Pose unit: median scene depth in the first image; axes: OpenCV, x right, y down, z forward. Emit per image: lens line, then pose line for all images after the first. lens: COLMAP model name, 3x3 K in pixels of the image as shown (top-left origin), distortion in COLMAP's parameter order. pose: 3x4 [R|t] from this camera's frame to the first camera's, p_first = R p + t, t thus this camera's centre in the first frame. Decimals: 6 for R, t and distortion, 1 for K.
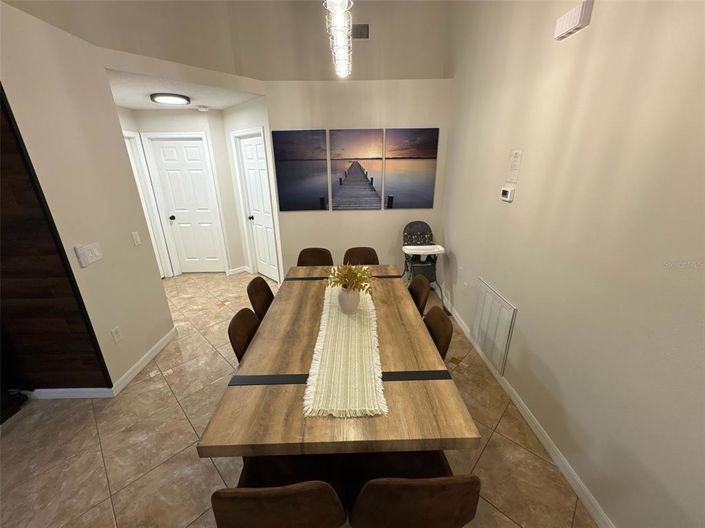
lens RADIAL K [[280.6, 0, 356.2], [0, 280.6, 261.8], [0, 0, 1]] dist [-0.001181, 0.000269]
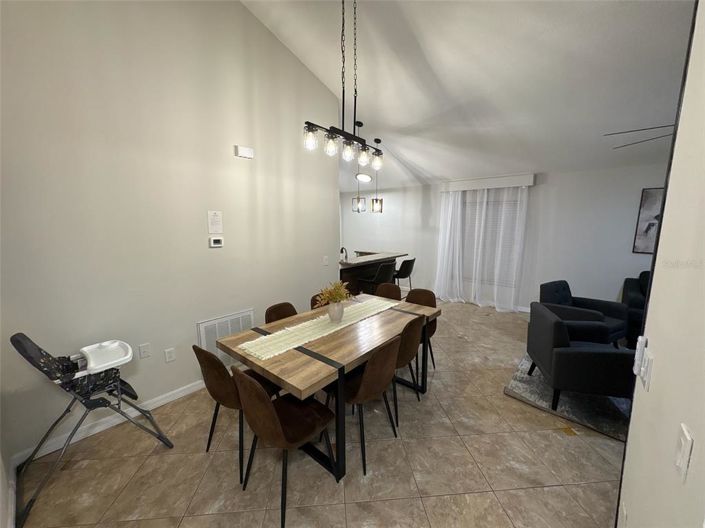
lens RADIAL K [[280.6, 0, 352.3], [0, 280.6, 264.2], [0, 0, 1]] dist [-0.001181, 0.000269]
pose [[-0.764575, -0.069368, 0.640791, -0.798227], [0.241223, 0.891141, 0.384291, -0.488046], [-0.597693, 0.448393, -0.664611, 1.491587]]
